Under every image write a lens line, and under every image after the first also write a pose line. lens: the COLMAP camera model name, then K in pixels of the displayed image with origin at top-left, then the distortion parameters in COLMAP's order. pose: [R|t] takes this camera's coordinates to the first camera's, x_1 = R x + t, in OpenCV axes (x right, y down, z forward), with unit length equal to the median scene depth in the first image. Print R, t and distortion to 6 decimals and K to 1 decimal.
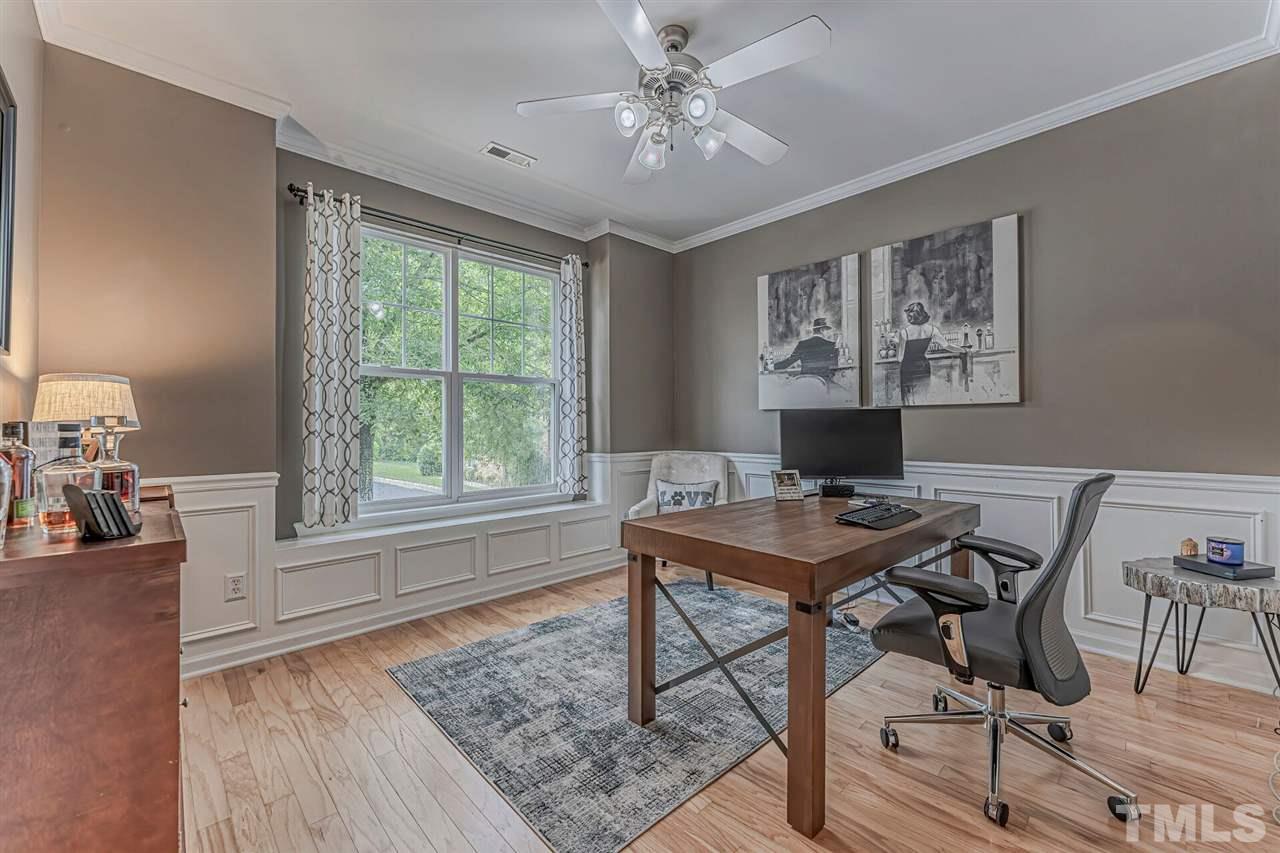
lens RADIAL K [[511.8, 0, 637.8], [0, 511.8, 414.4], [0, 0, 1]] dist [0.000929, -0.000052]
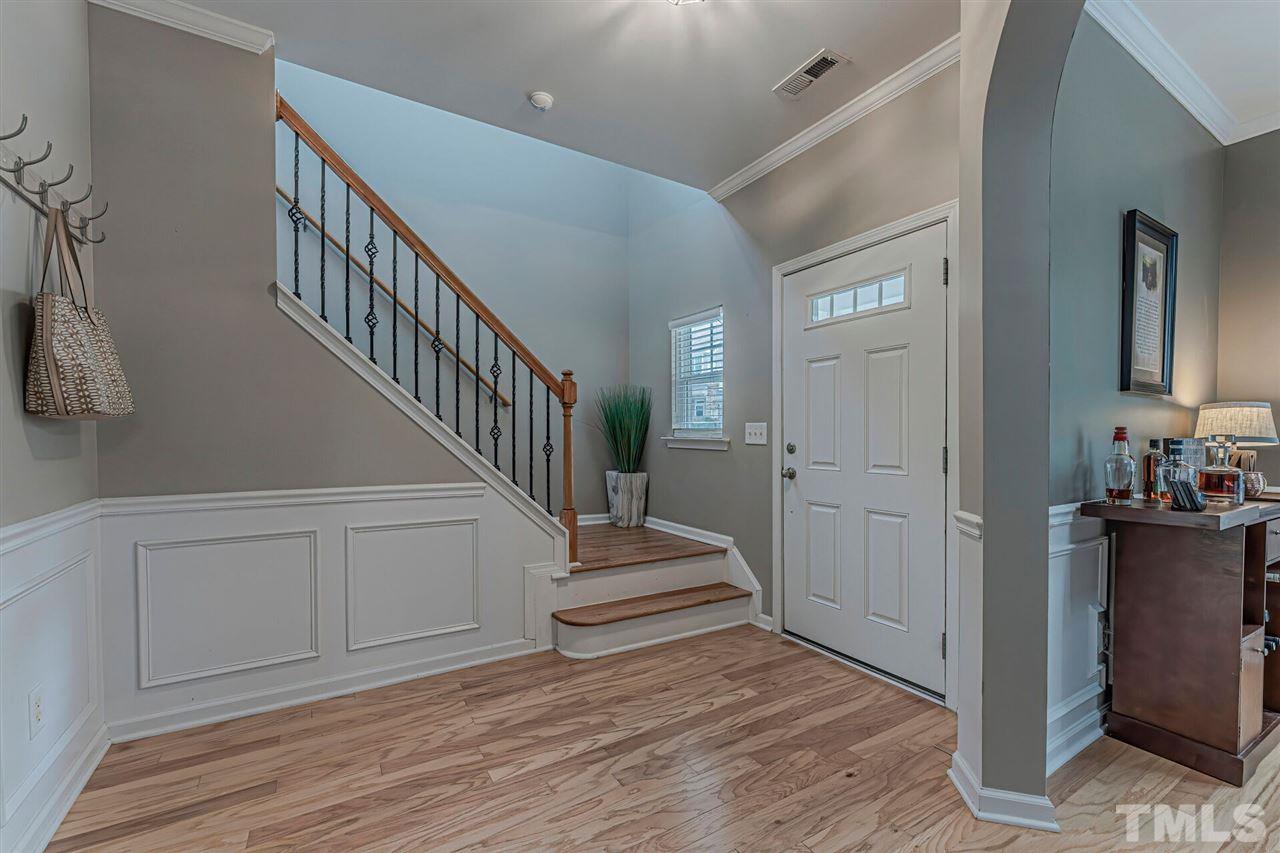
lens RADIAL K [[530.5, 0, 630.8], [0, 530.5, 452.7], [0, 0, 1]] dist [-0.001472, -0.000199]
pose [[-0.223924, 0.034942, -0.973980, 0.338620], [0.014370, 0.999367, 0.032549, -0.007838], [0.974501, -0.006707, -0.224285, -0.119844]]
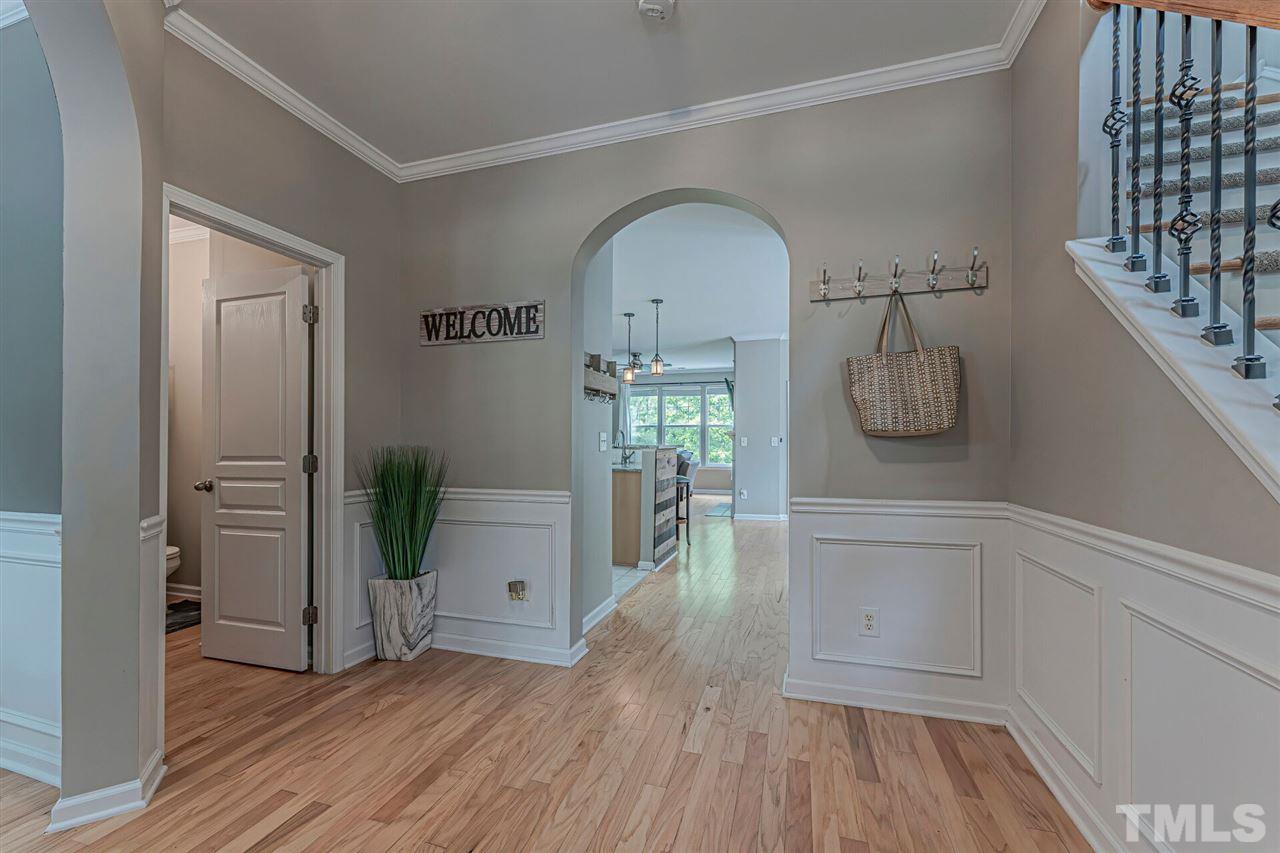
lens RADIAL K [[516.3, 0, 640.7], [0, 516.3, 444.3], [0, 0, 1]] dist [-0.000241, -0.000033]
pose [[-0.486452, 0.004410, 0.873696, -0.466663], [-0.016342, 0.999766, -0.014145, -0.004589], [-0.873554, -0.021159, -0.486266, -0.104579]]
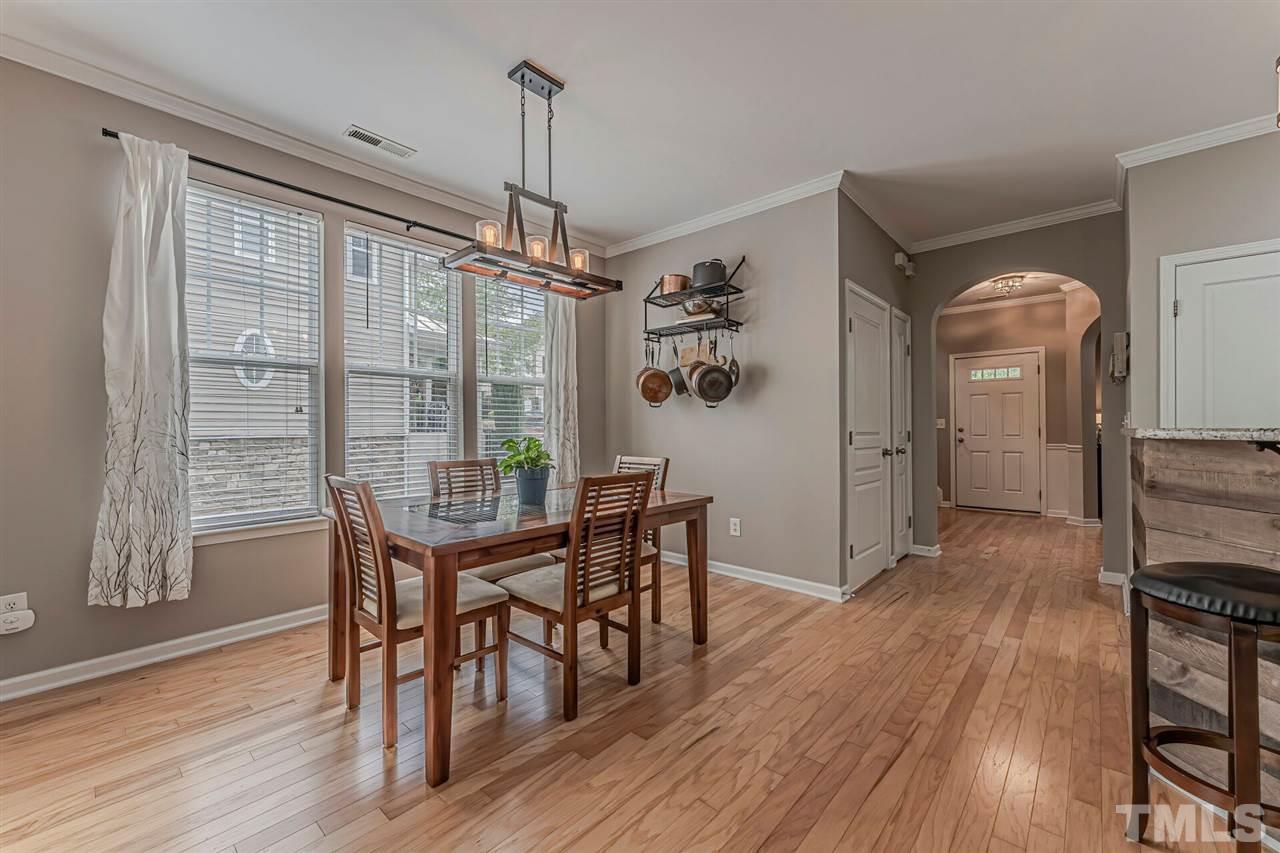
lens RADIAL K [[516.2, 0, 640.9], [0, 516.2, 423.9], [0, 0, 1]] dist [-0.002067, -0.000294]
pose [[0.084160, 0.002641, -0.996449, 1.435588], [0.024267, 0.999694, 0.004700, -0.049636], [0.996157, -0.024577, 0.084070, -1.588460]]
